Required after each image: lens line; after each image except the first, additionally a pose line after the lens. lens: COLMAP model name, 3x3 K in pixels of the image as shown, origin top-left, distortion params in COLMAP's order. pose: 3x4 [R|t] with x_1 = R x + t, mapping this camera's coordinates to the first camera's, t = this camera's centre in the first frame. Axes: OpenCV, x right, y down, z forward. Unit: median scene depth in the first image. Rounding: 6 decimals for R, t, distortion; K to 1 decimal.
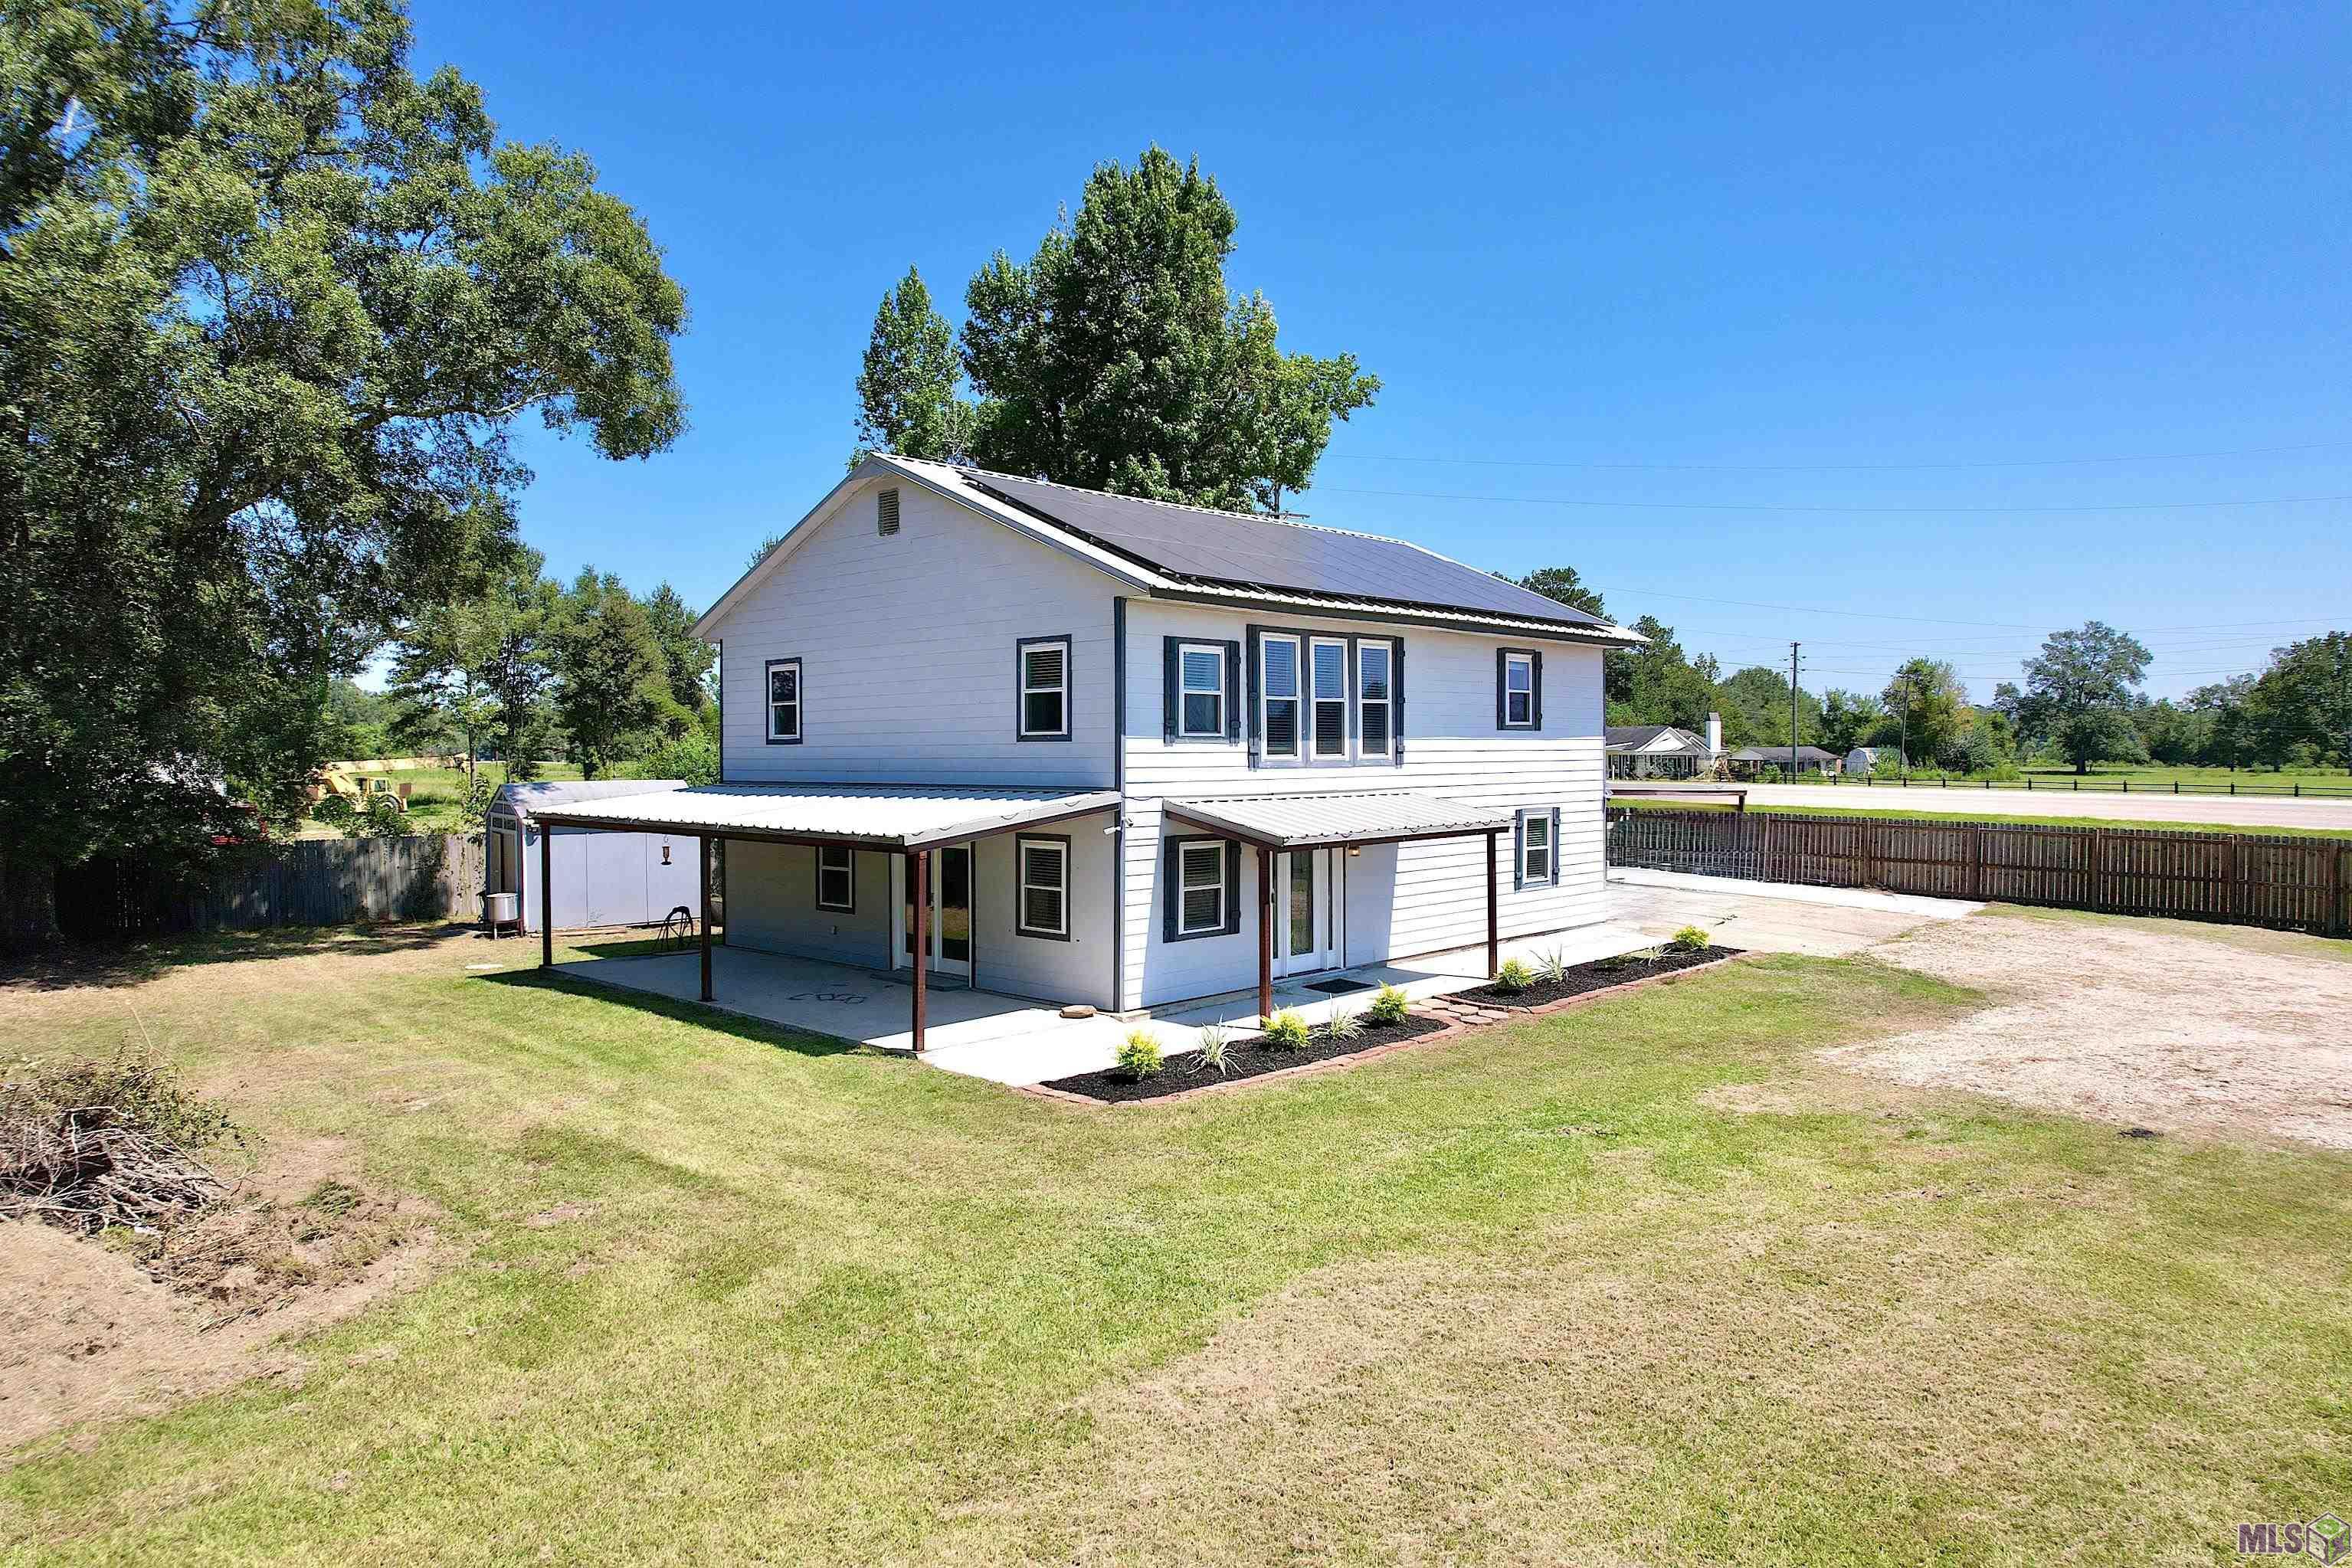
lens RADIAL K [[1500.7, 0, 1188.6], [0, 1500.7, 776.9], [0, 0, 1]] dist [-0.073753, 0.060587]
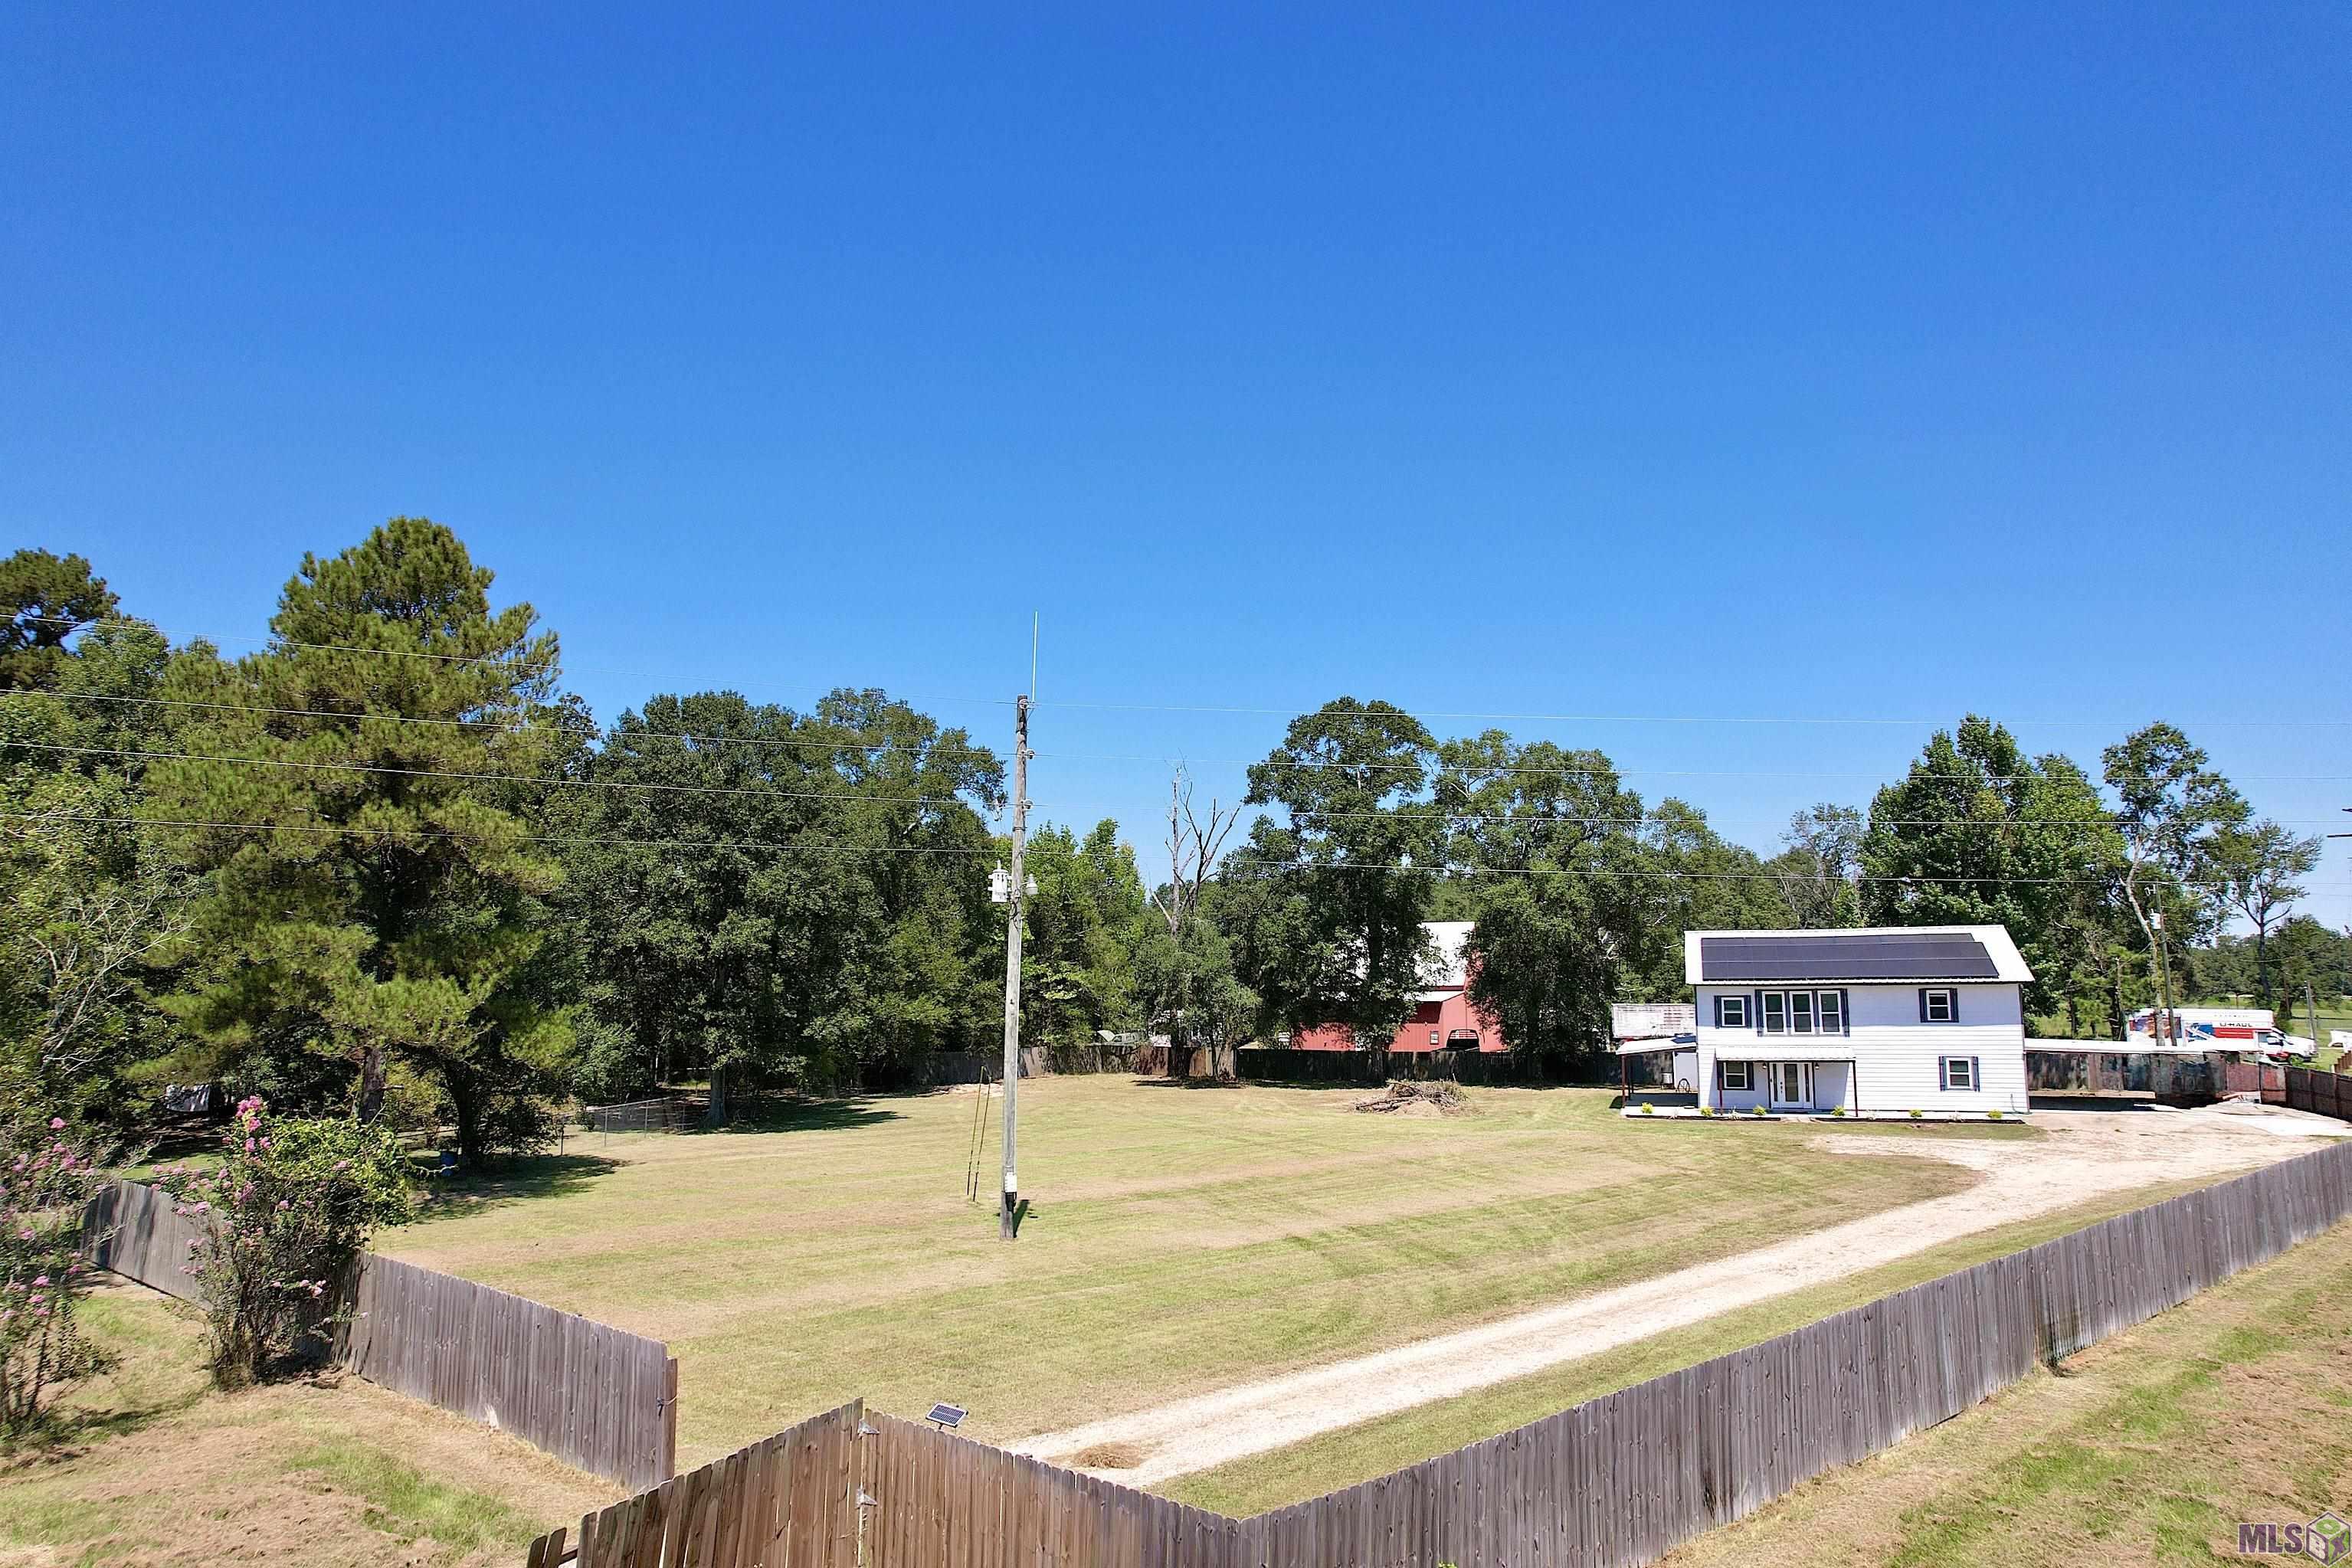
lens RADIAL K [[1502.5, 0, 1177.1], [0, 1502.5, 772.0], [0, 0, 1]] dist [-0.052567, 0.000804]
pose [[0.402029, -0.126497, -0.906847, 2.228690], [-0.016271, 0.989268, -0.145207, -0.074446], [0.915482, 0.073133, 0.395656, -1.241704]]
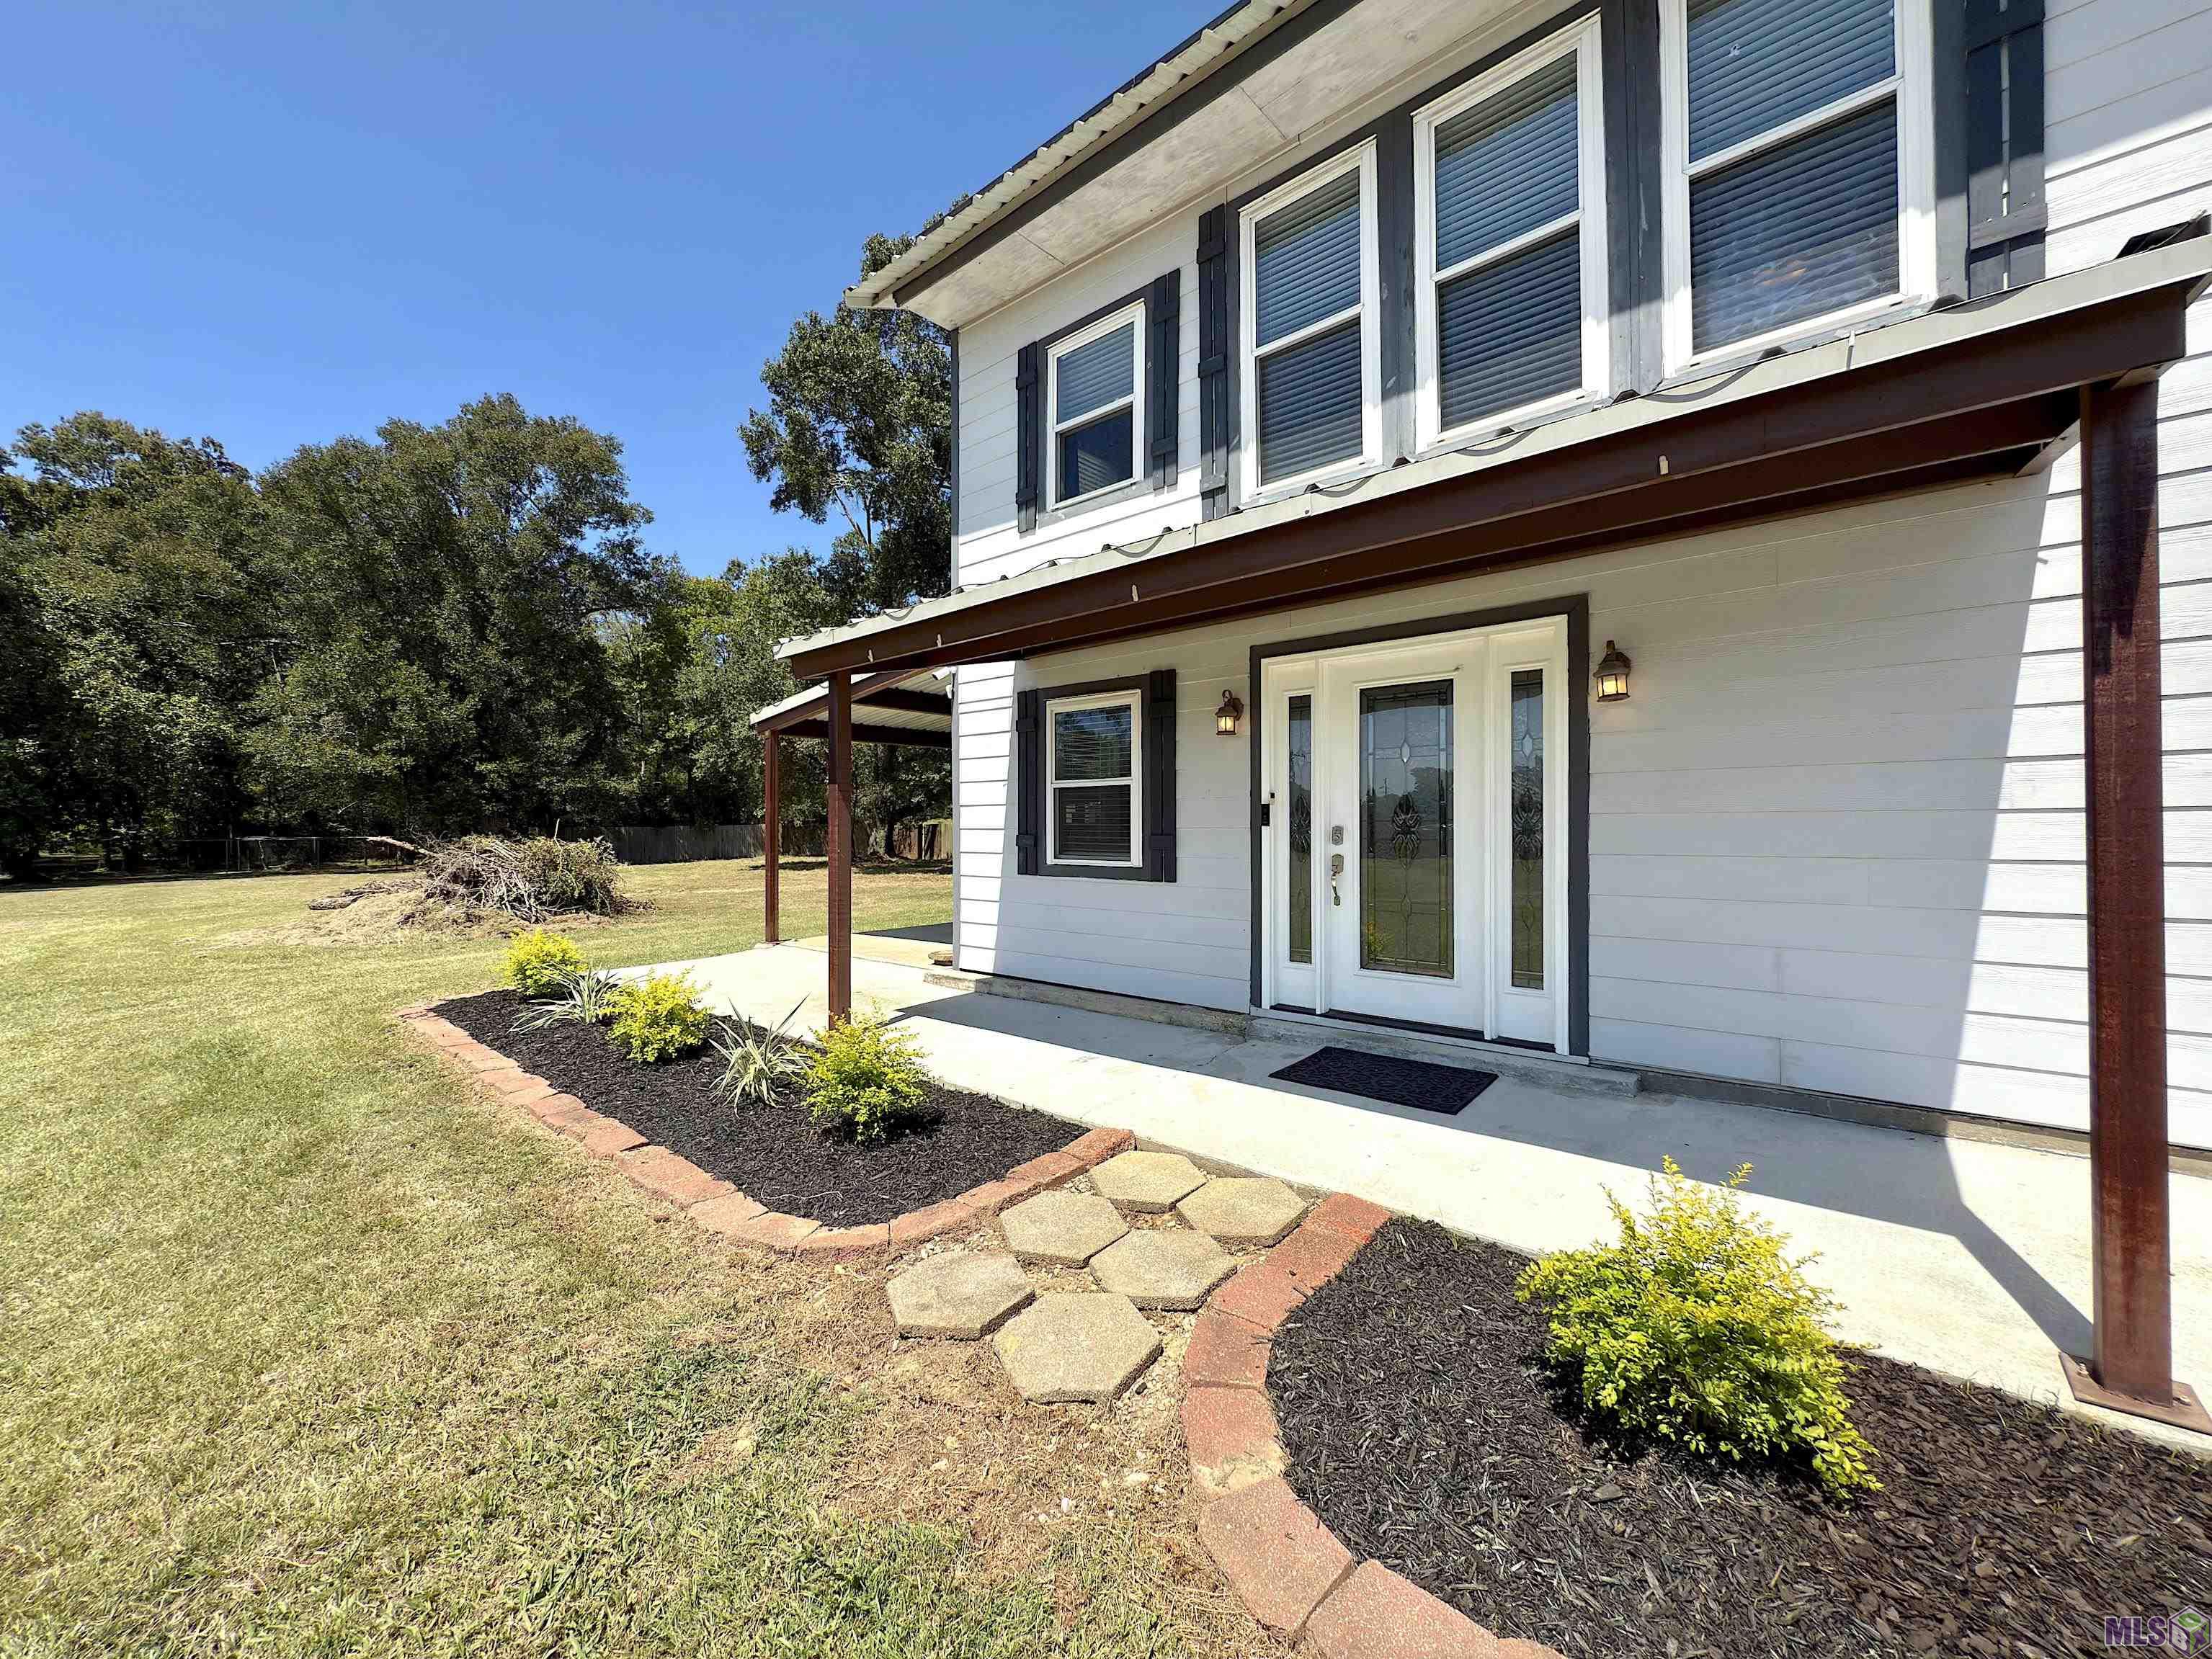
lens RADIAL K [[884.6, 0, 1106.0], [0, 884.6, 829.5], [0, 0, 1]] dist [-0.002656, -0.000248]
pose [[0.031828, -0.008160, -0.999460, 0.286970], [-0.016354, 0.999829, -0.008684, 0.083609], [0.999360, 0.016621, 0.031689, 0.895671]]
